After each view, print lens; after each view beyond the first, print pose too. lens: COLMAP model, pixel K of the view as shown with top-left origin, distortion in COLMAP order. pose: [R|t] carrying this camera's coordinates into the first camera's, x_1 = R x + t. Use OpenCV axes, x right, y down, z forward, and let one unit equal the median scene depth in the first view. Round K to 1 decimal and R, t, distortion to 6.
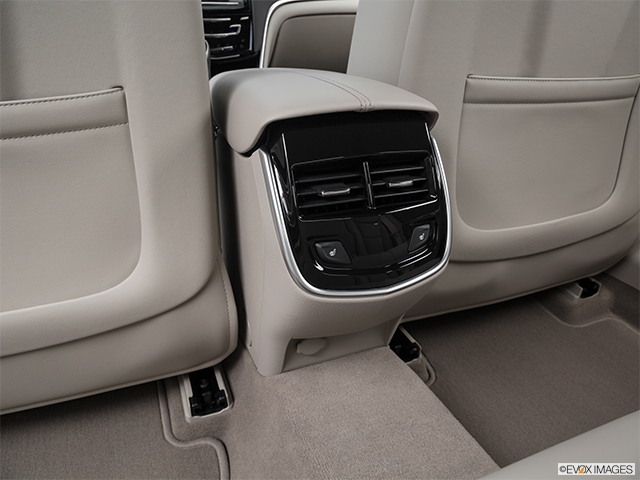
lens RADIAL K [[487.6, 0, 320.0], [0, 487.6, 240.0], [0, 0, 1]] dist [-0.129905, 0.062863]
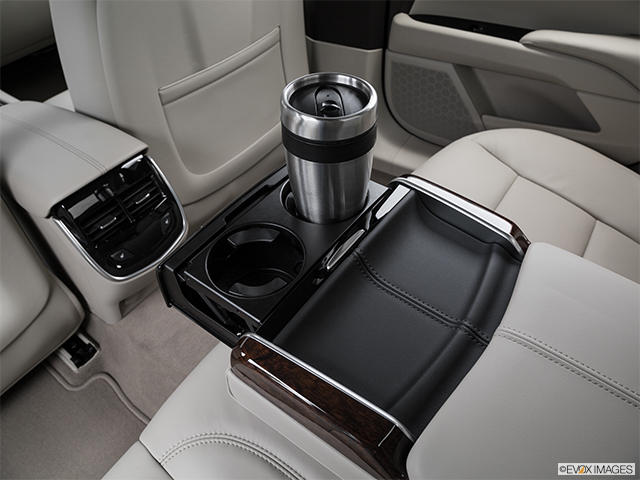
lens RADIAL K [[487.6, 0, 320.0], [0, 487.6, 240.0], [0, 0, 1]] dist [-0.129905, 0.062863]
pose [[0.853139, -0.412756, 0.319040, 0.079115], [0.295684, 0.886424, 0.356123, -0.305108], [-0.429796, -0.209487, 0.878288, -0.569274]]
